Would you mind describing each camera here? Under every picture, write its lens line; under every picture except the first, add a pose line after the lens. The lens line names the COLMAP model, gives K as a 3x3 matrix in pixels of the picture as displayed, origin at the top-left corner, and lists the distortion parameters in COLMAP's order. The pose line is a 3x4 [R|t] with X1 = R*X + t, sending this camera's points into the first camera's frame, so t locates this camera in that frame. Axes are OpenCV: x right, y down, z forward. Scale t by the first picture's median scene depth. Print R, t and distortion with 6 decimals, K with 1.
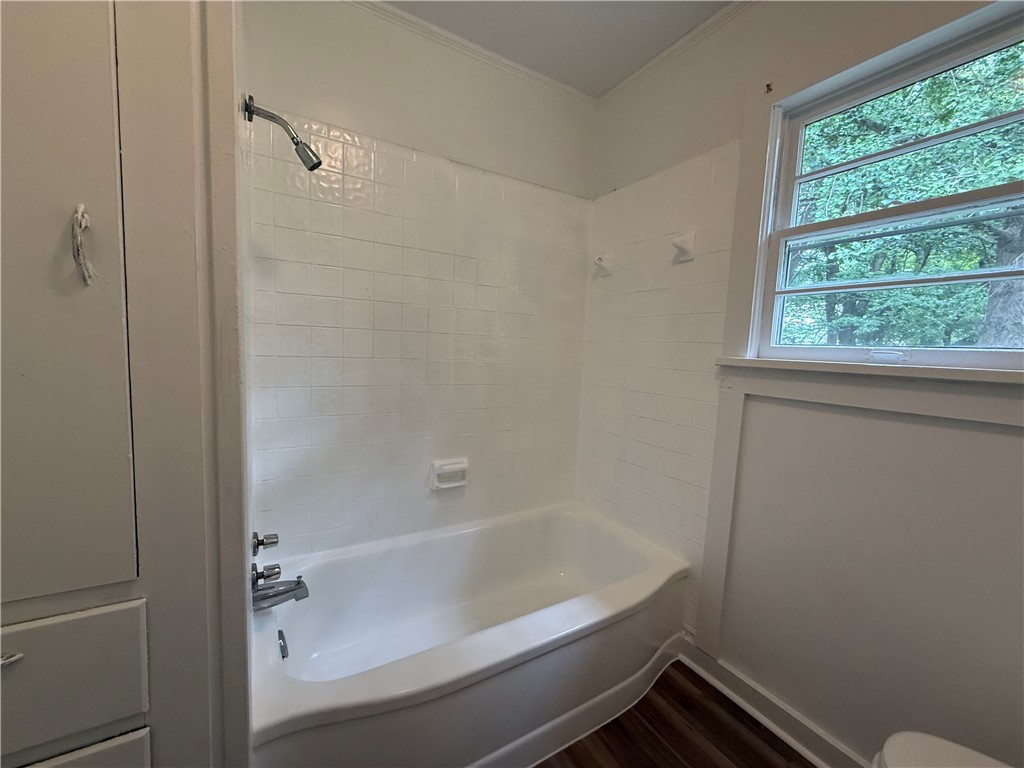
lens RADIAL K [[408.4, 0, 509.3], [0, 408.4, 383.1], [0, 0, 1]] dist [0.002808, 0.000403]
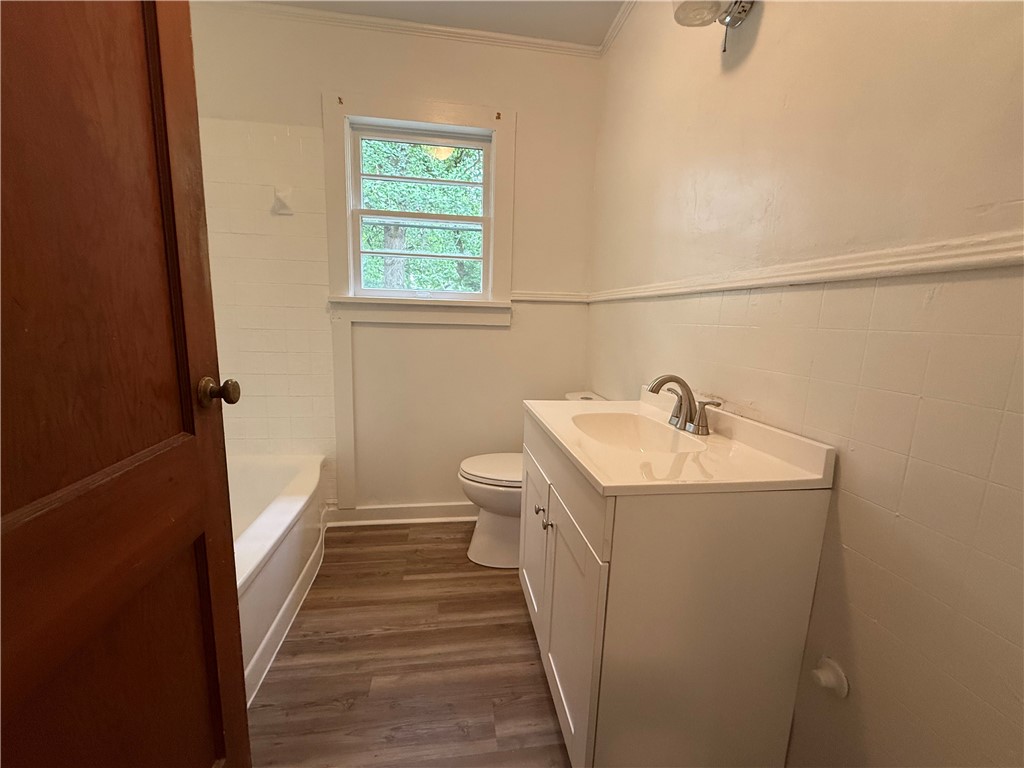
lens RADIAL K [[408.4, 0, 509.3], [0, 408.4, 383.1], [0, 0, 1]] dist [0.002808, 0.000403]
pose [[0.380197, -0.173083, 0.908566, -0.553209], [0.070051, 0.984901, 0.158312, 0.049633], [-0.922249, 0.003456, 0.386581, -0.071297]]
